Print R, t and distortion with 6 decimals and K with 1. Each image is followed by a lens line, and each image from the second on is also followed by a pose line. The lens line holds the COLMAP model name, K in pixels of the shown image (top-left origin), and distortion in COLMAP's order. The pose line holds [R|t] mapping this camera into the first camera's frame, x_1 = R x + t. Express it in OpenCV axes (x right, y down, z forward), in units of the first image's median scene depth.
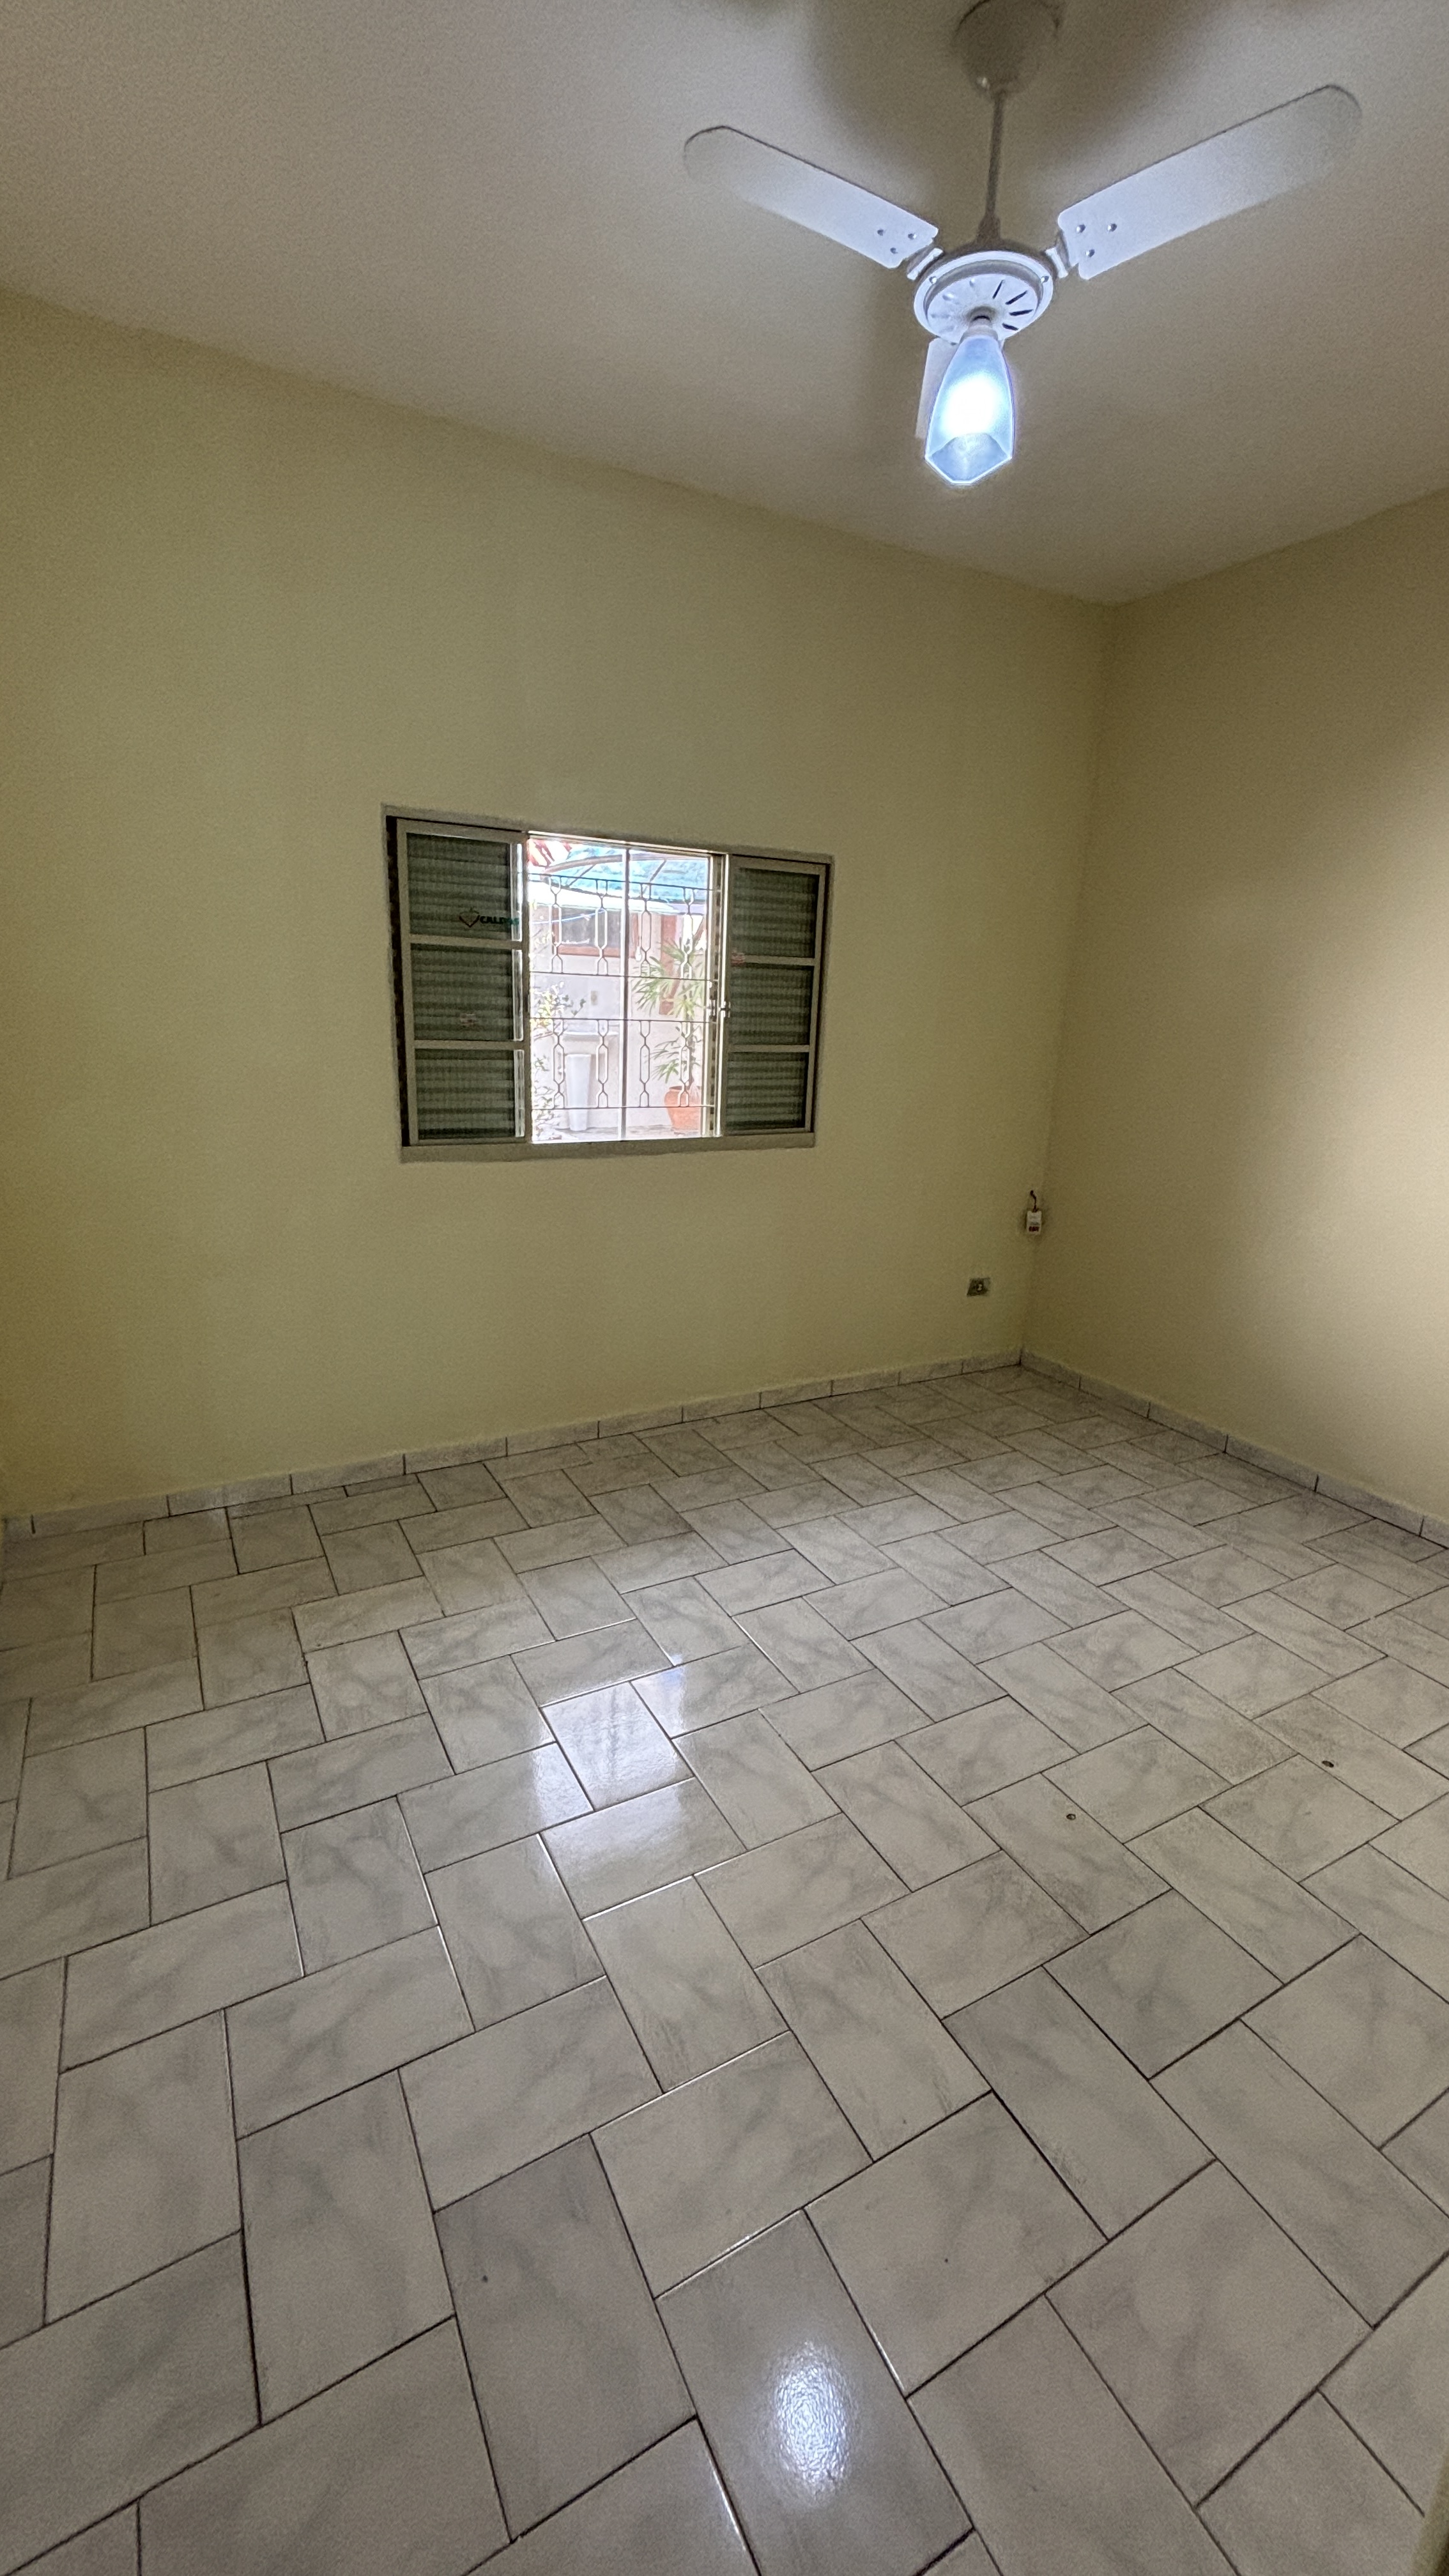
lens RADIAL K [[1037.6, 0, 724.5], [0, 1037.6, 1288.0], [0, 0, 1]] dist [0.000624, -0.000261]
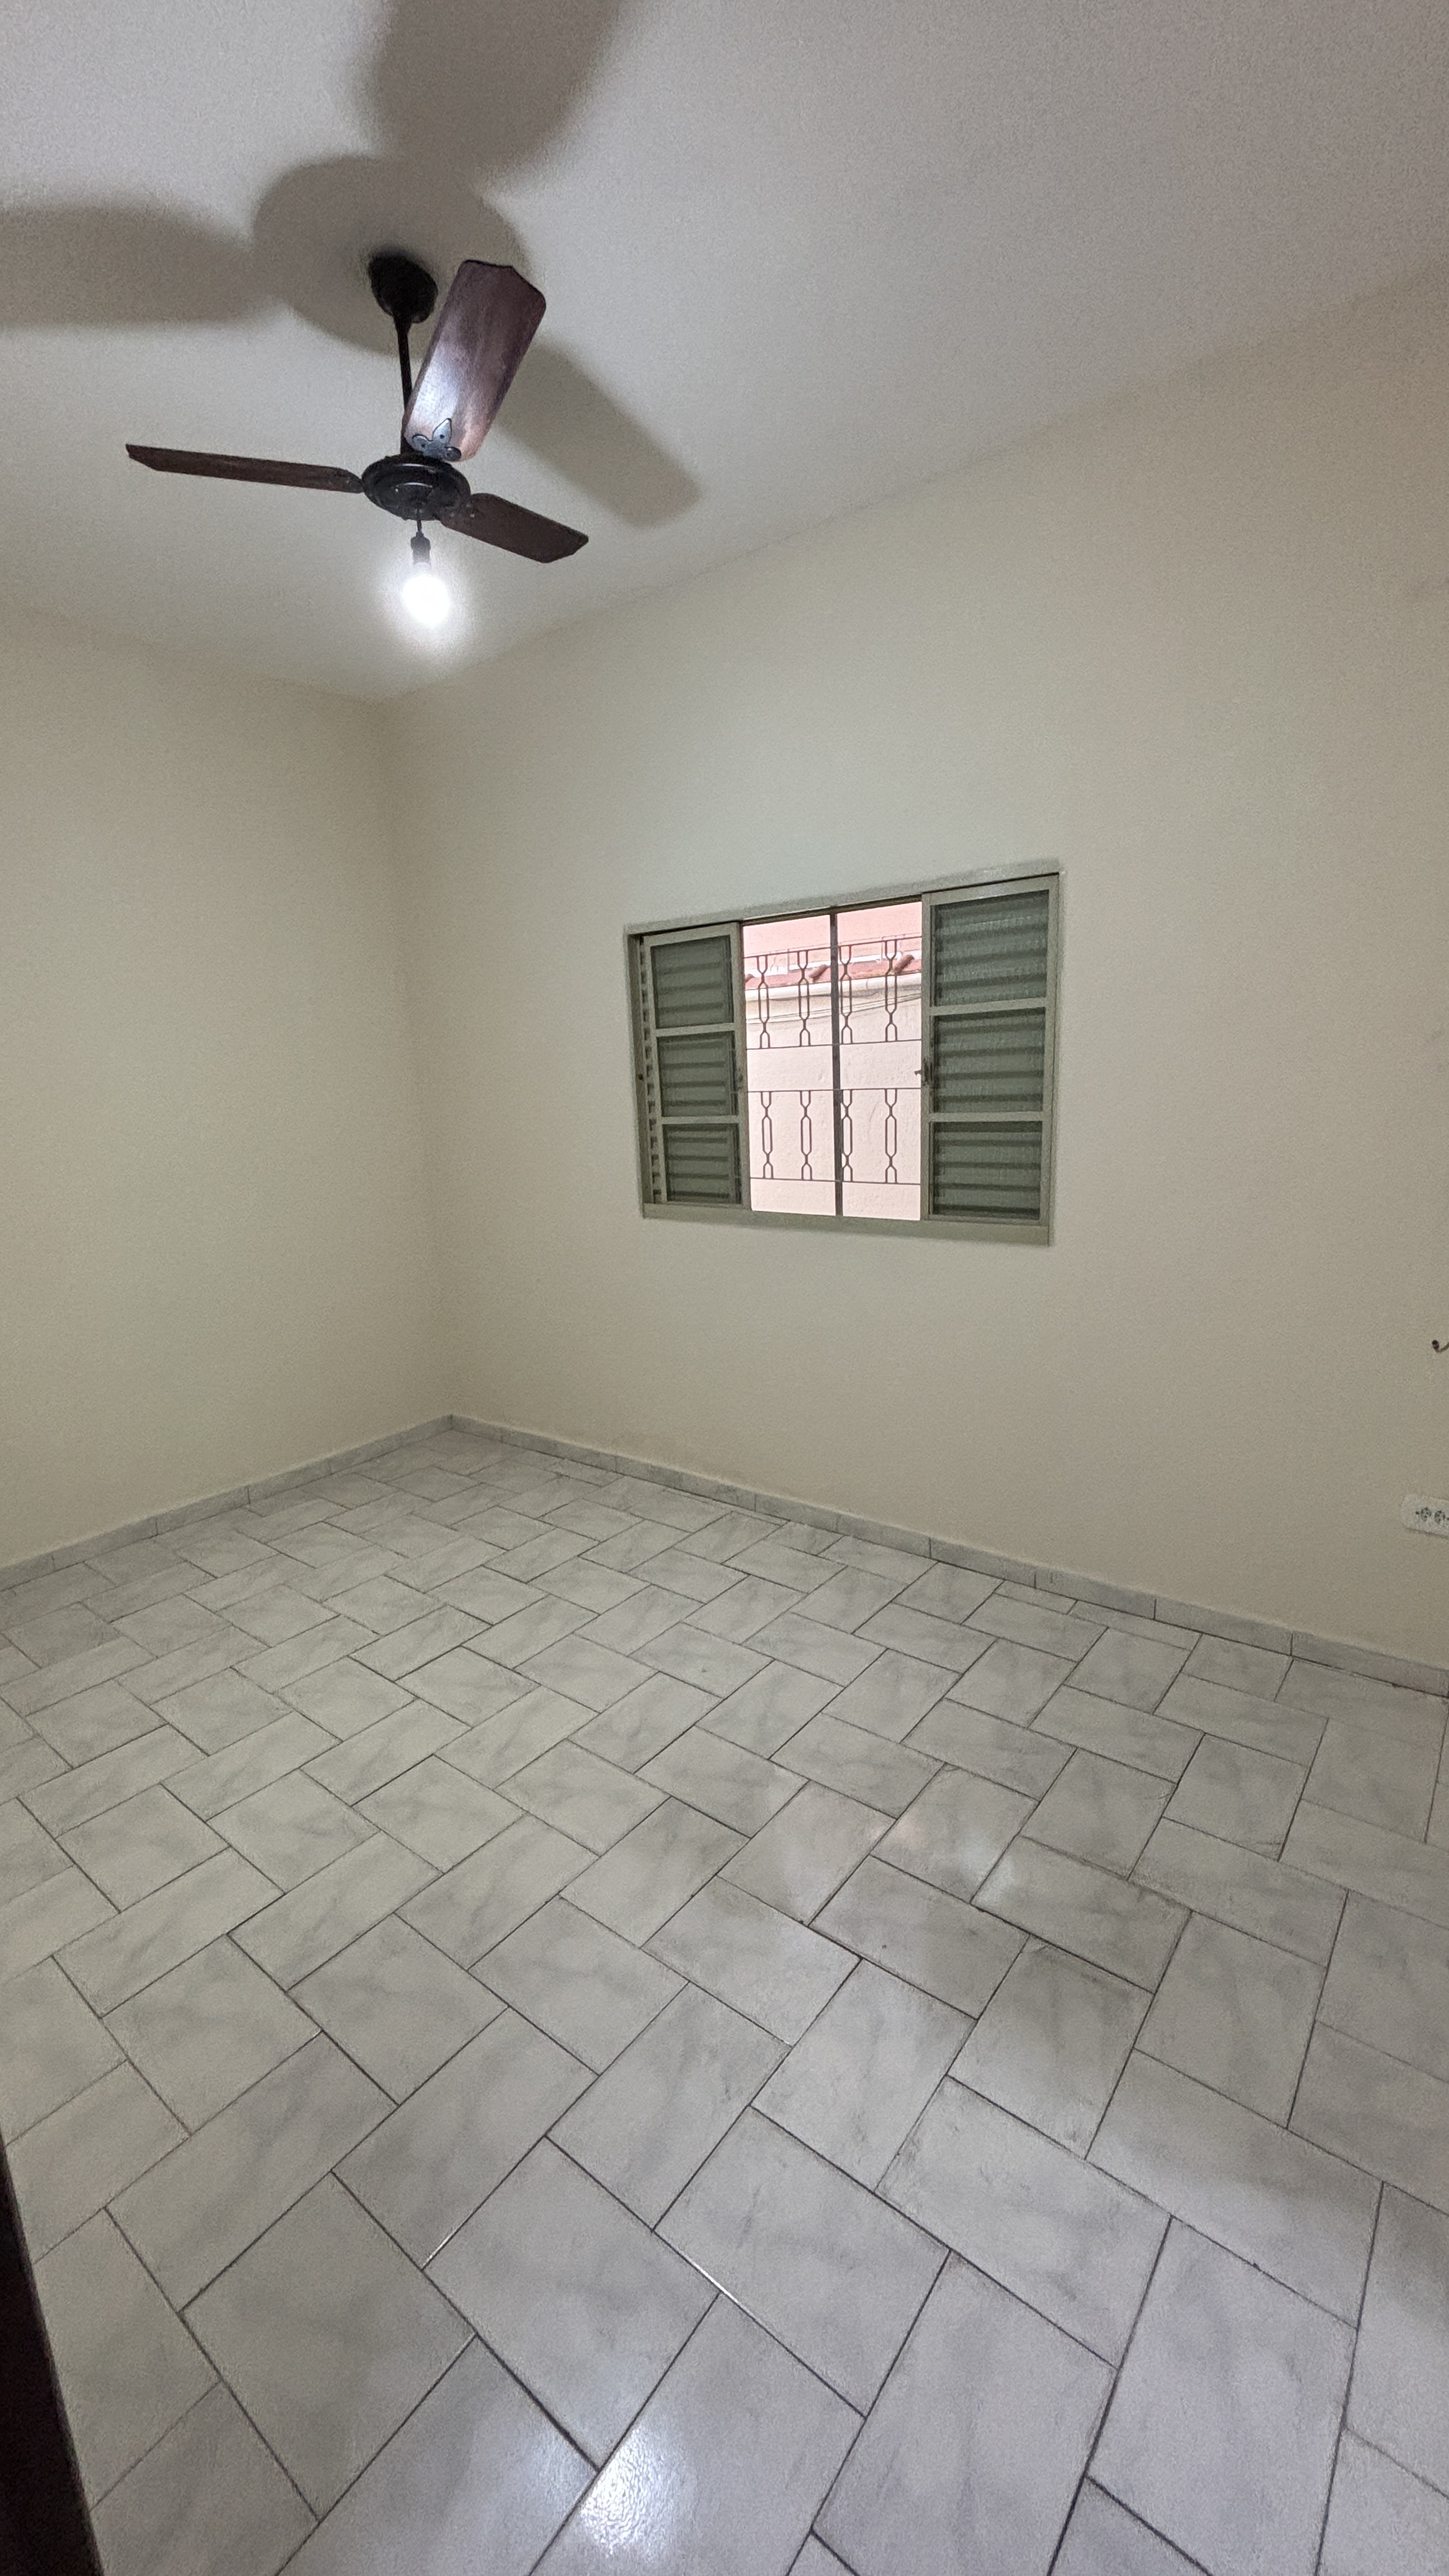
lens RADIAL K [[1037.6, 0, 724.5], [0, 1037.6, 1288.0], [0, 0, 1]] dist [0.000624, -0.000261]
pose [[0.385988, 0.126437, -0.913798, 0.784402], [-0.200538, 0.978375, 0.050665, -0.114958], [0.900443, 0.163695, 0.402997, 0.593749]]
